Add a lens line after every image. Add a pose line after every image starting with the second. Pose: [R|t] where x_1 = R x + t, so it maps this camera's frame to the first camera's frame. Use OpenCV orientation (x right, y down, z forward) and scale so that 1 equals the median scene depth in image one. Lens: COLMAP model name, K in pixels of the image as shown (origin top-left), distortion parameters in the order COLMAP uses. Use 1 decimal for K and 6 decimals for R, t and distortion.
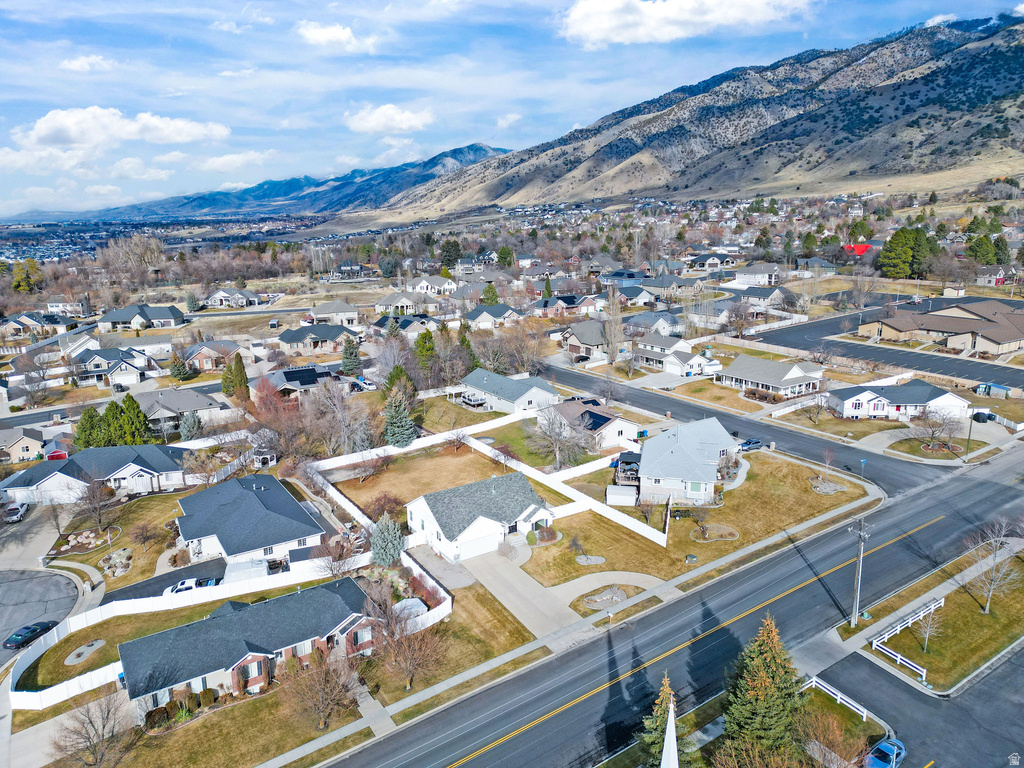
lens RADIAL K [[709.7, 0, 512.0], [0, 709.7, 384.0], [0, 0, 1]] dist [0.078809, -0.066187]
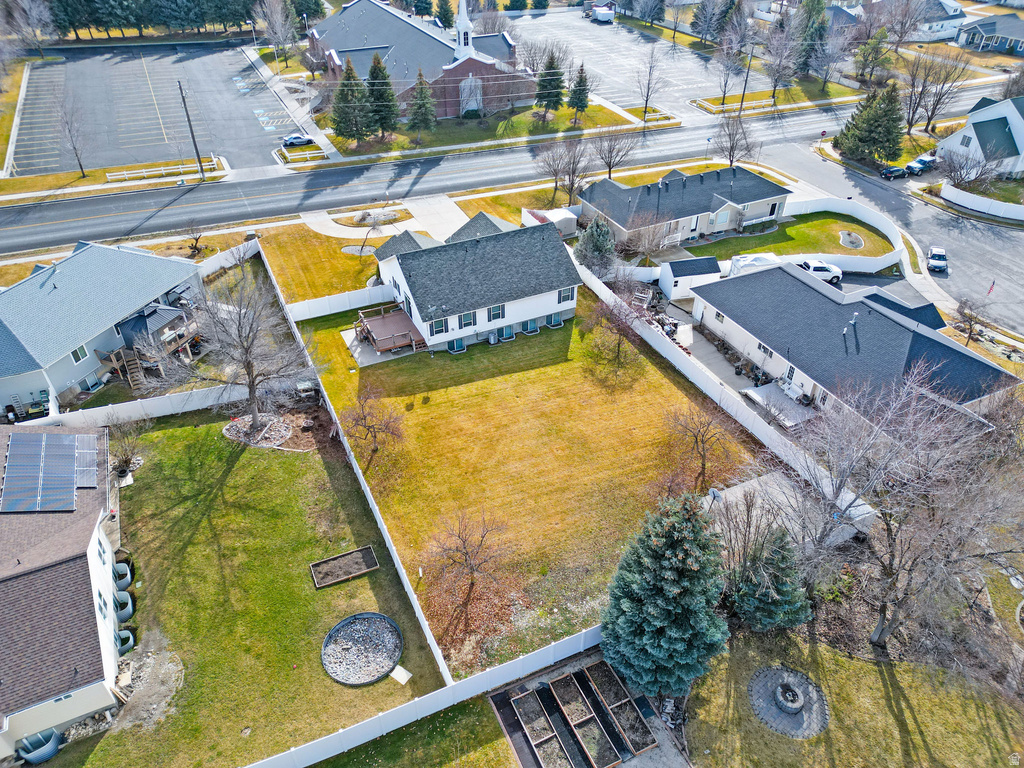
lens RADIAL K [[709.7, 0, 512.0], [0, 709.7, 384.0], [0, 0, 1]] dist [0.078809, -0.066187]
pose [[-0.990384, -0.071268, 0.118575, -0.133963], [0.046286, 0.637012, 0.769463, -0.220143], [-0.130372, 0.767552, -0.627588, 1.168909]]
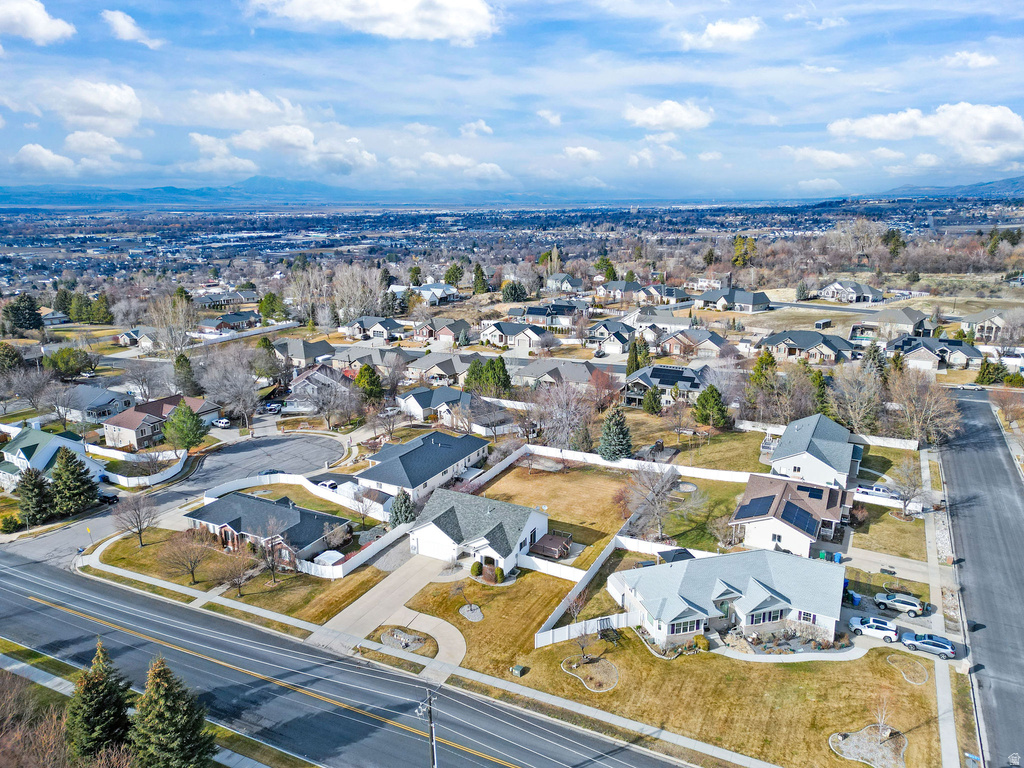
lens RADIAL K [[709.7, 0, 512.0], [0, 709.7, 384.0], [0, 0, 1]] dist [0.078809, -0.066187]
pose [[0.488261, 0.231337, -0.841477, 0.611892], [-0.203883, 0.967781, 0.147759, -0.139424], [0.848548, 0.099418, 0.519695, 0.372579]]
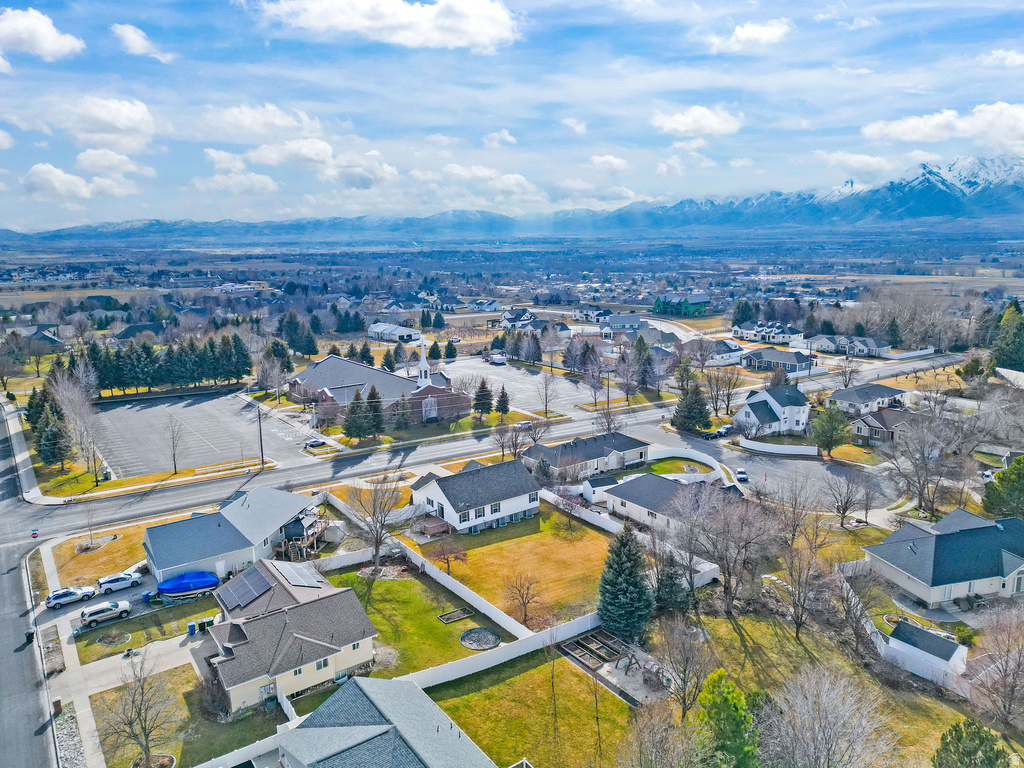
lens RADIAL K [[709.7, 0, 512.0], [0, 709.7, 384.0], [0, 0, 1]] dist [0.078809, -0.066187]
pose [[-0.998641, 0.042630, -0.029997, -0.062816], [0.025902, 0.905226, 0.424140, -0.350933], [0.045235, 0.422786, -0.905100, 1.504344]]
